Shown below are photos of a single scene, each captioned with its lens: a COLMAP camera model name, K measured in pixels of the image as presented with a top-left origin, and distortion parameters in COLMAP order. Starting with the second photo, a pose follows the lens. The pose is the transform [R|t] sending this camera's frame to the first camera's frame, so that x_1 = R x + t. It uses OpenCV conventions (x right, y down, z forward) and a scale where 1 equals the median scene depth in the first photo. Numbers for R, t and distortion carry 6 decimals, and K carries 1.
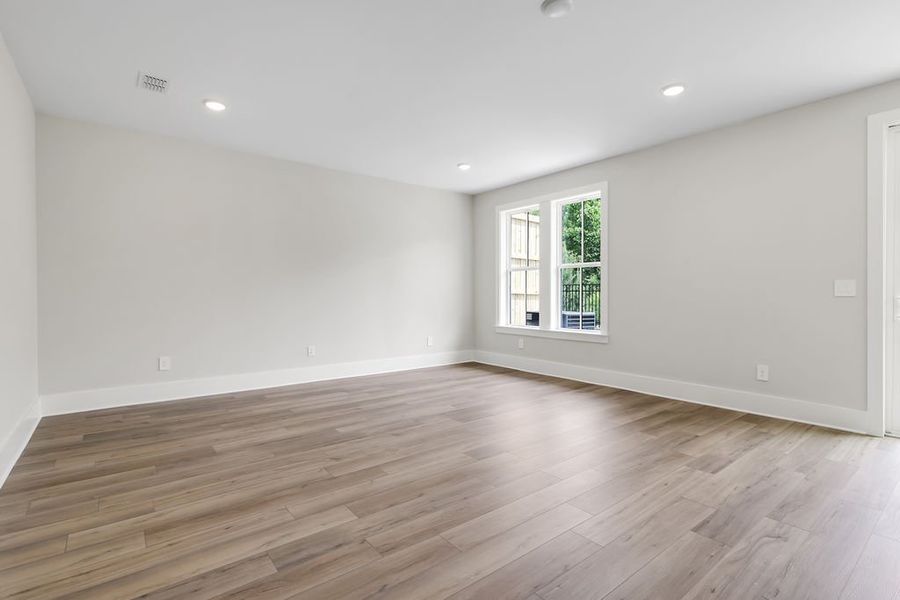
lens RADIAL K [[421.2, 0, 454.4], [0, 421.2, 295.4], [0, 0, 1]] dist [-0.000185, -0.001343]
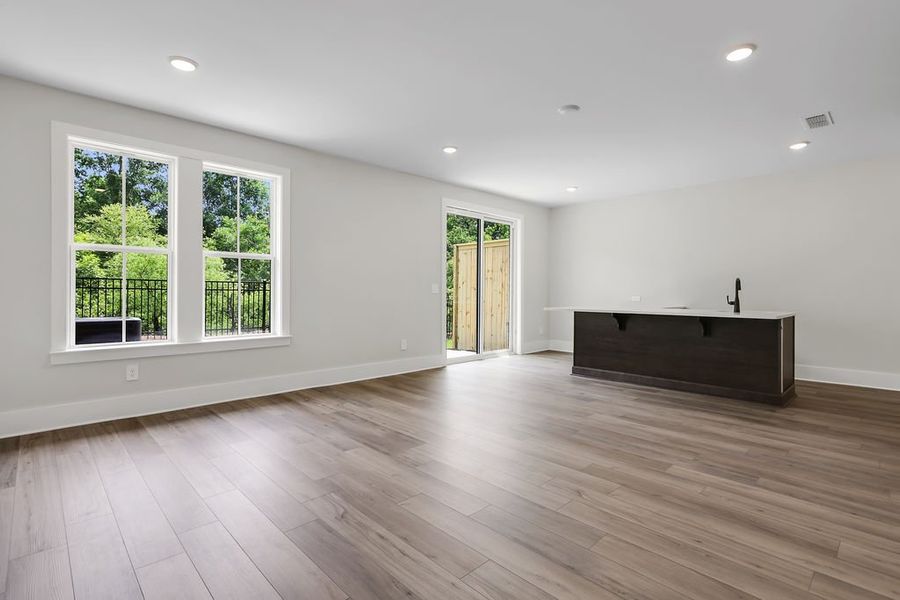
lens RADIAL K [[421.2, 0, 459.0], [0, 421.2, 295.7], [0, 0, 1]] dist [-0.000185, -0.001343]
pose [[-0.081837, -0.009202, 0.996603, -1.170181], [-0.000161, 0.999957, 0.009219, -0.006762], [-0.996646, 0.000594, -0.081835, 1.406598]]
